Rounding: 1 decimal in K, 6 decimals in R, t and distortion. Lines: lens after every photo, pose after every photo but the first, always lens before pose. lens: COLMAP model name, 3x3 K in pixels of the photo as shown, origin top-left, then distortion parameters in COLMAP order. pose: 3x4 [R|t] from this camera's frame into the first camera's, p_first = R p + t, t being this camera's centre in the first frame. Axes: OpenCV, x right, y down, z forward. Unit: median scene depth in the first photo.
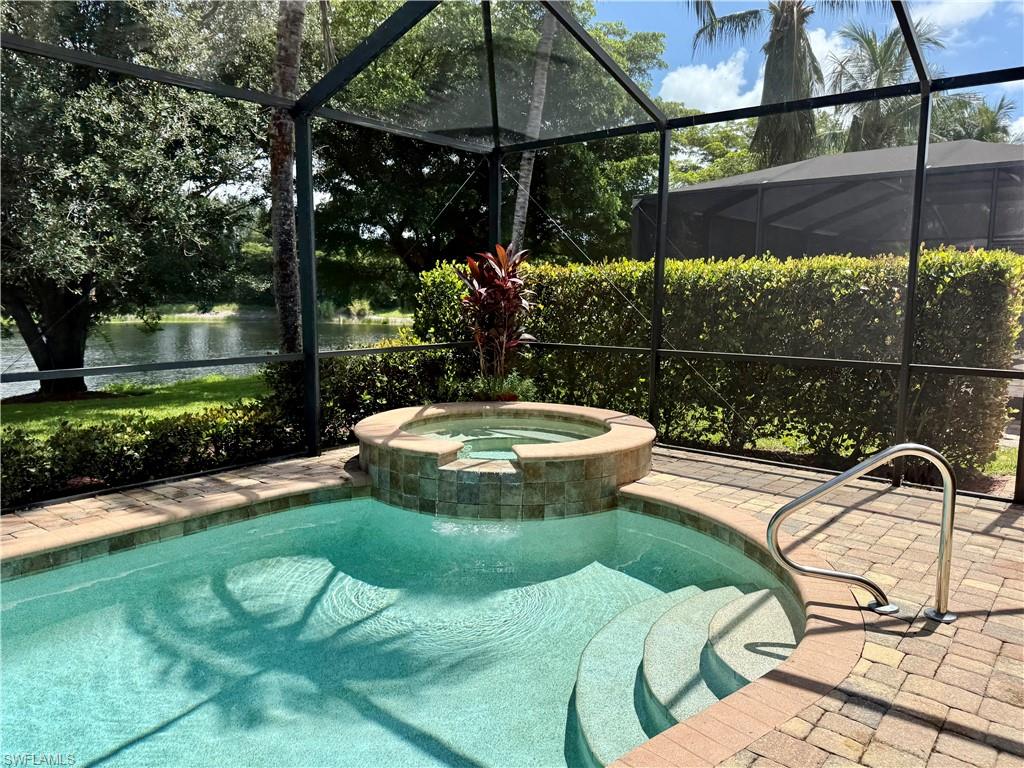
lens RADIAL K [[747.7, 0, 512.0], [0, 747.7, 384.0], [0, 0, 1]] dist [-0.000568, -0.007649]
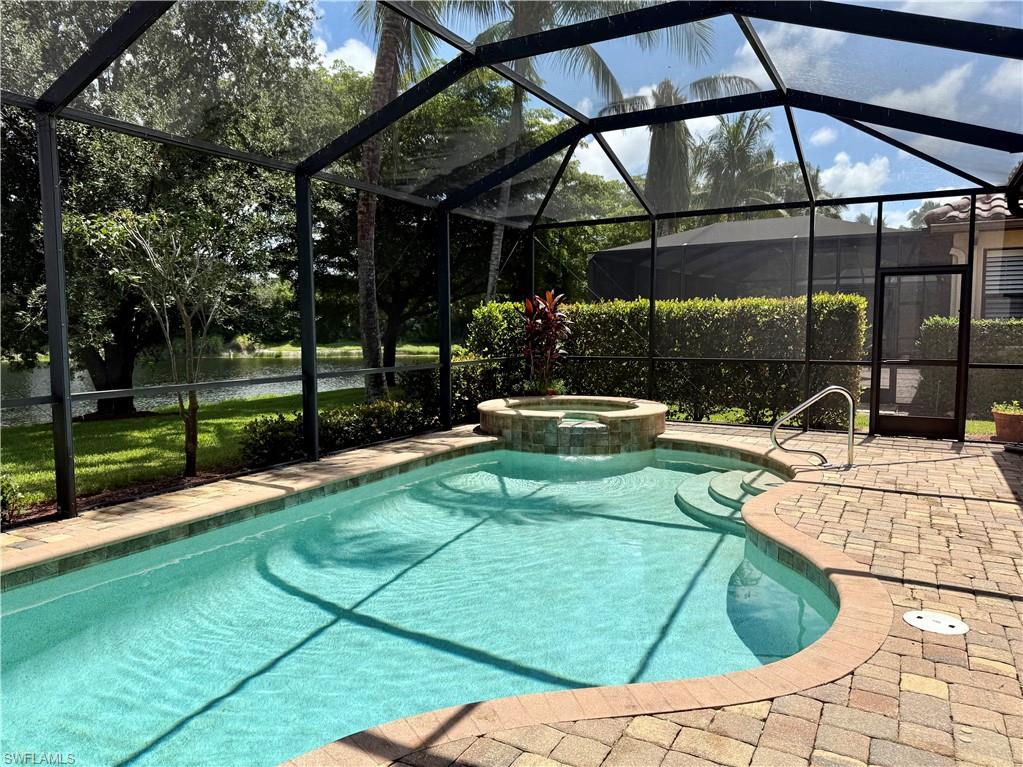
lens RADIAL K [[731.6, 0, 471.6], [0, 731.6, 408.8], [0, 0, 1]] dist [-0.006045, -0.003469]
pose [[0.989314, -0.027706, 0.143145, -0.392570], [0.029021, 0.999554, -0.007110, 0.059446], [-0.142885, 0.011188, 0.989676, -0.450089]]
